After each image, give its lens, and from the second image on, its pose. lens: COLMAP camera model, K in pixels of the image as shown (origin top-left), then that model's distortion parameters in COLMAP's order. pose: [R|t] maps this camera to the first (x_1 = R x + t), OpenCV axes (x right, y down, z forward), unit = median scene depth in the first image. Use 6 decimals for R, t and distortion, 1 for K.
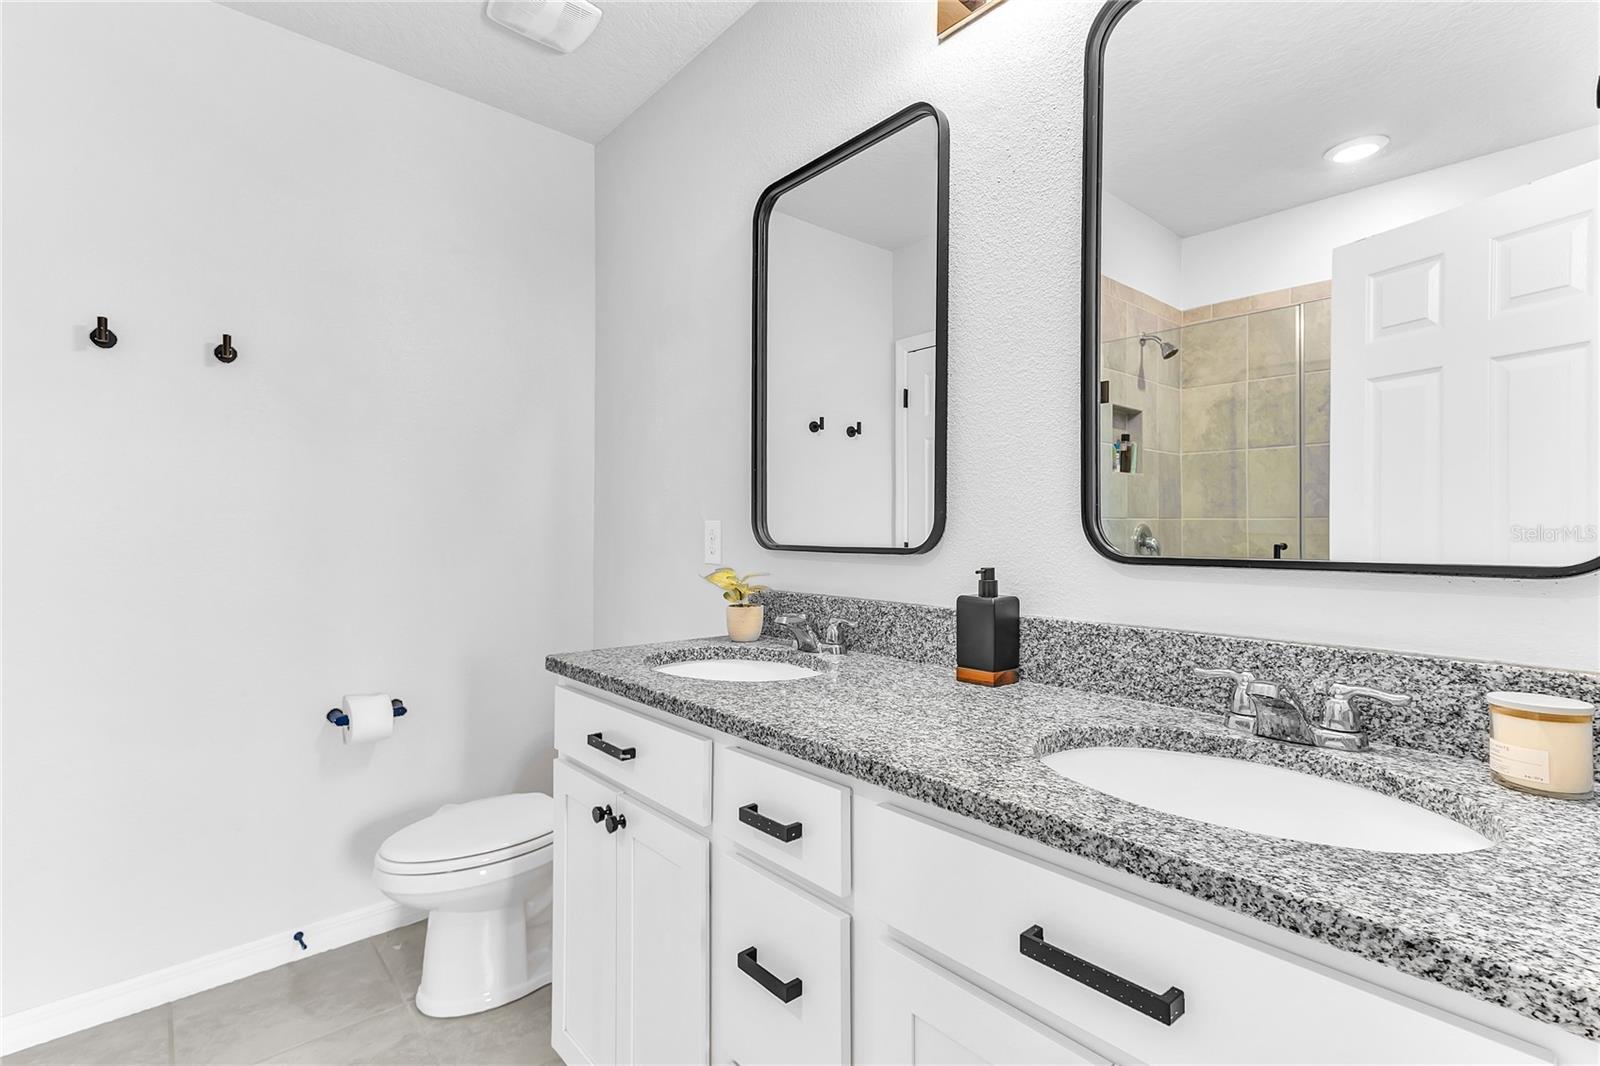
lens RADIAL K [[744.6, 0, 800.2], [0, 744.6, 533.7], [0, 0, 1]] dist [0.032308, -0.000159]
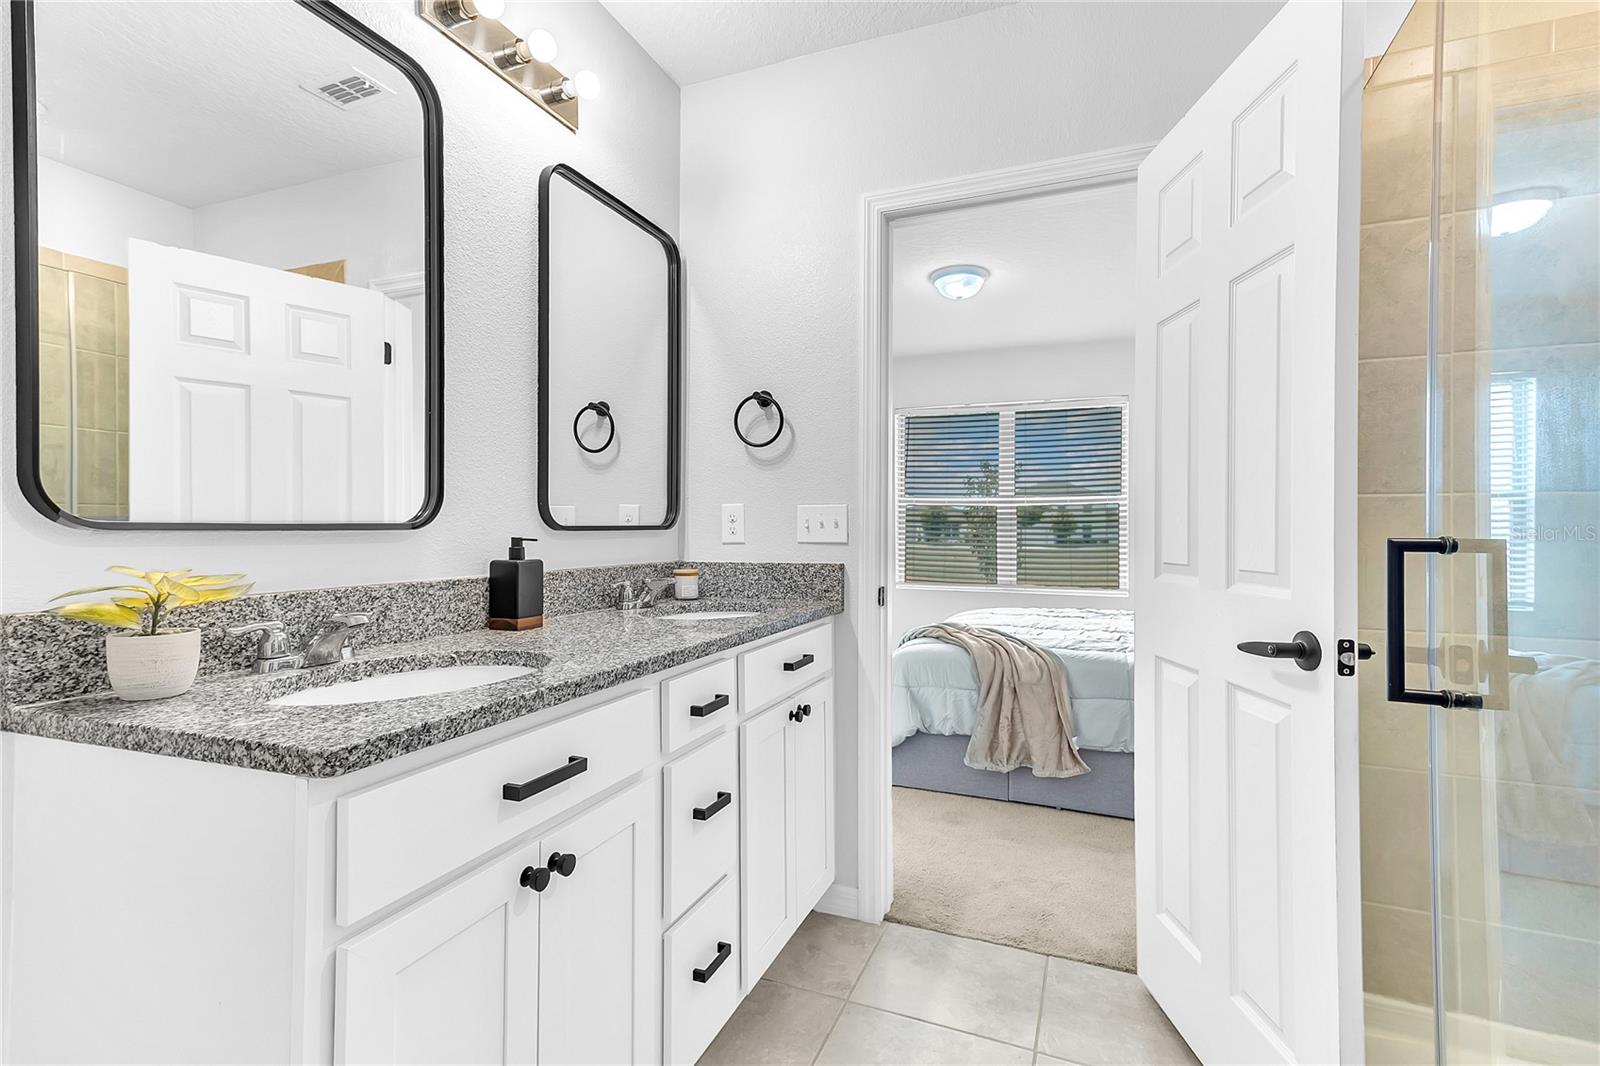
lens RADIAL K [[744.6, 0, 801.4], [0, 744.6, 525.7], [0, 0, 1]] dist [0.032308, -0.000159]
pose [[-0.447468, -0.002111, 0.894298, -1.063678], [-0.000154, 0.999997, 0.002284, 0.022656], [-0.894300, 0.000884, -0.447467, 1.112630]]
